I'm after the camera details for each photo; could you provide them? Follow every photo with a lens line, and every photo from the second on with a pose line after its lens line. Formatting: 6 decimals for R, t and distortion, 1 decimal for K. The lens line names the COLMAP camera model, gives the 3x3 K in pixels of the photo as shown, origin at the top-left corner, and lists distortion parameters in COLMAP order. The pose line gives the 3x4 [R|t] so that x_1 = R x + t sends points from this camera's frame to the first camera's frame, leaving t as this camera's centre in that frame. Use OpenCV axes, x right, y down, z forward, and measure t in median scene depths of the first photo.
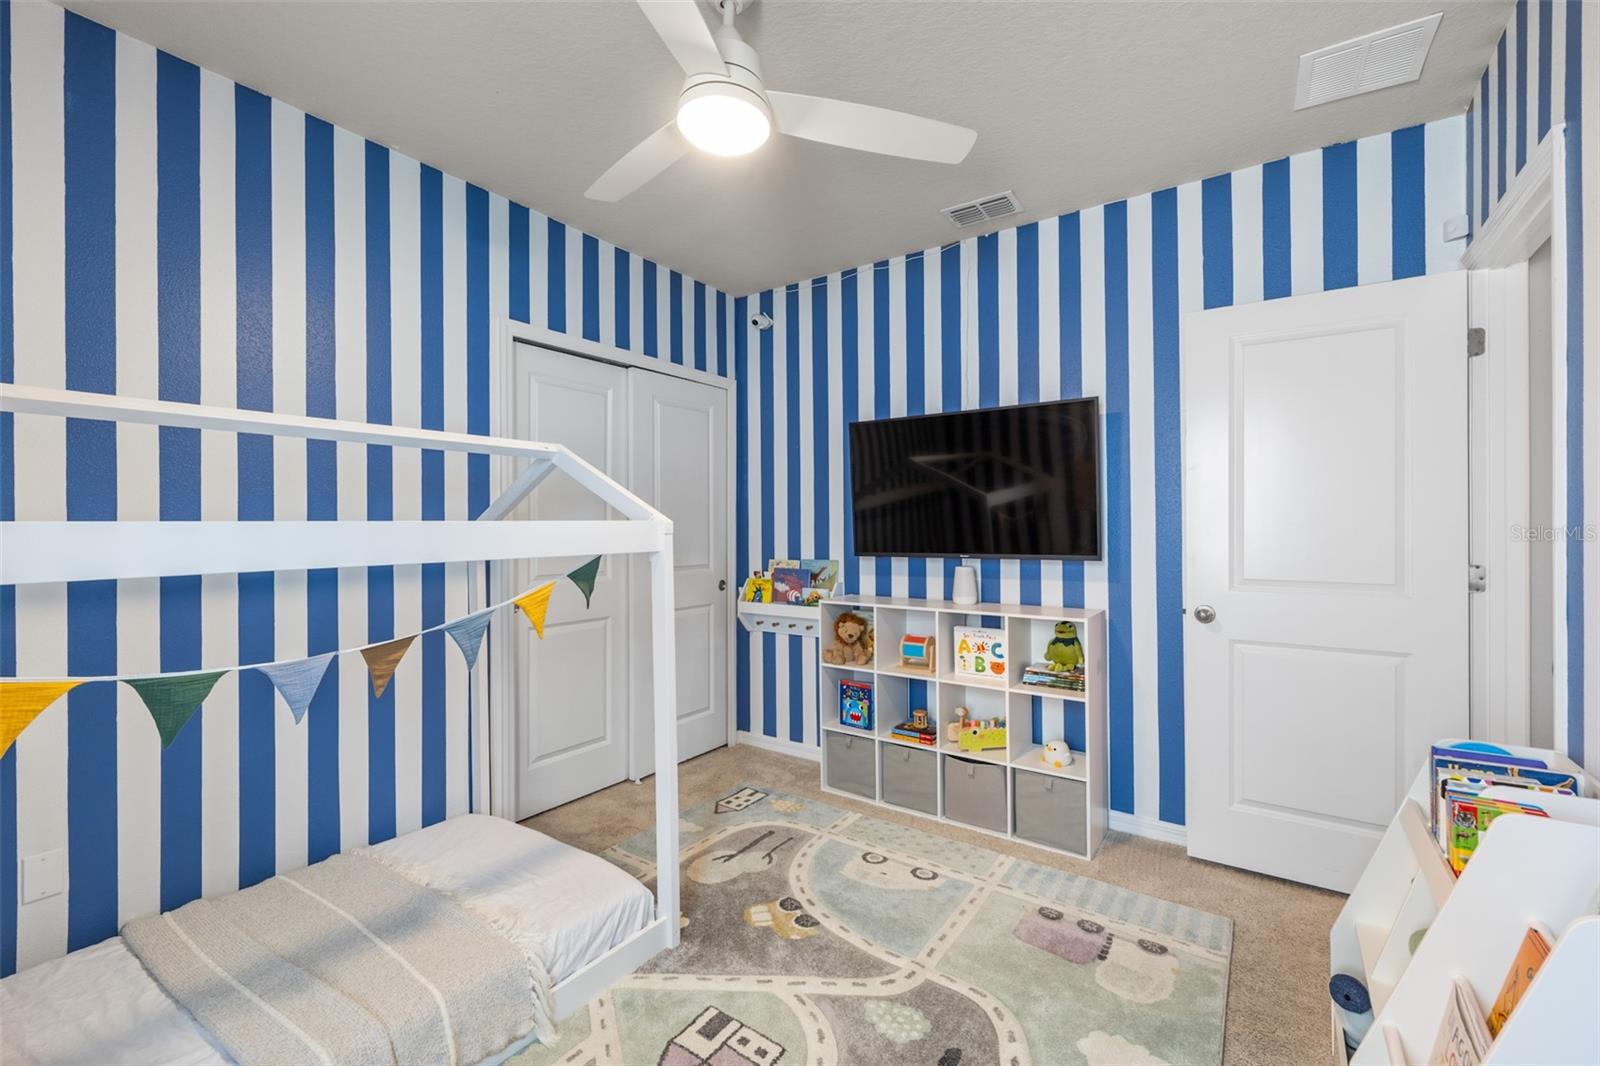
lens RADIAL K [[677.3, 0, 797.8], [0, 677.3, 529.6], [0, 0, 1]] dist [0.000050, -0.000649]
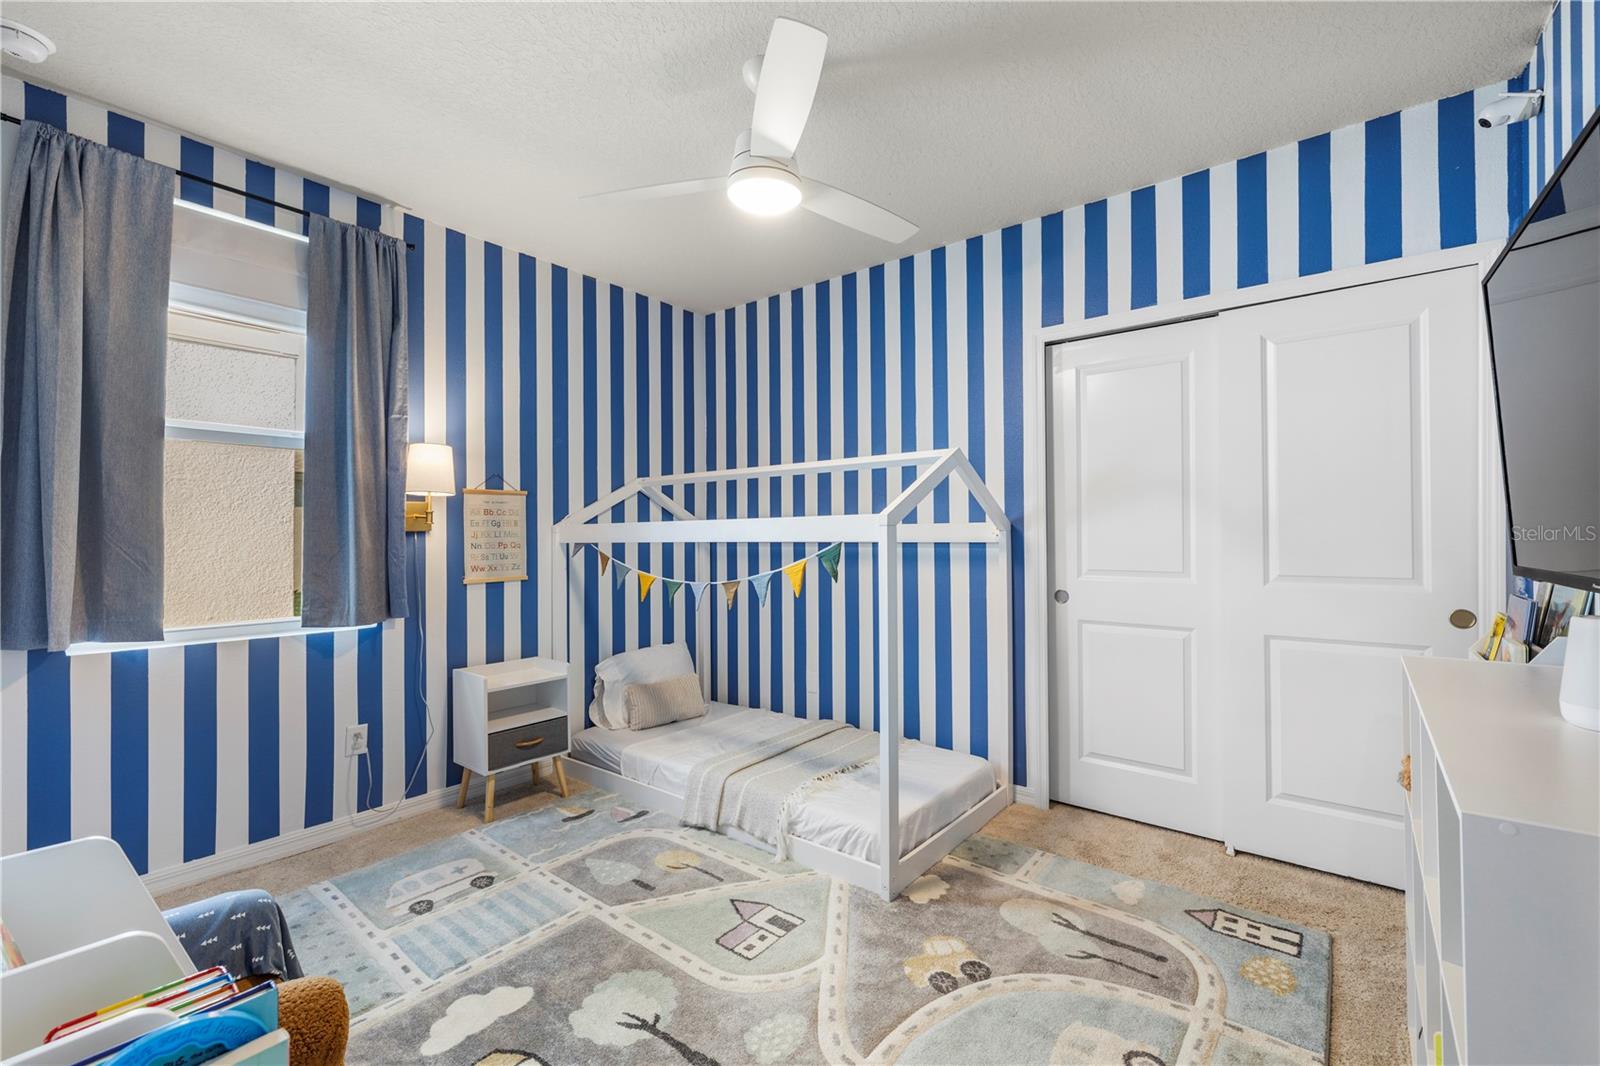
lens RADIAL K [[677.3, 0, 797.5], [0, 677.3, 532.1], [0, 0, 1]] dist [0.000050, -0.000649]
pose [[-0.066215, 0.002895, -0.997801, 0.725027], [0.003079, 0.999992, 0.002697, 0.010659], [0.997801, -0.002894, -0.066223, 0.730893]]
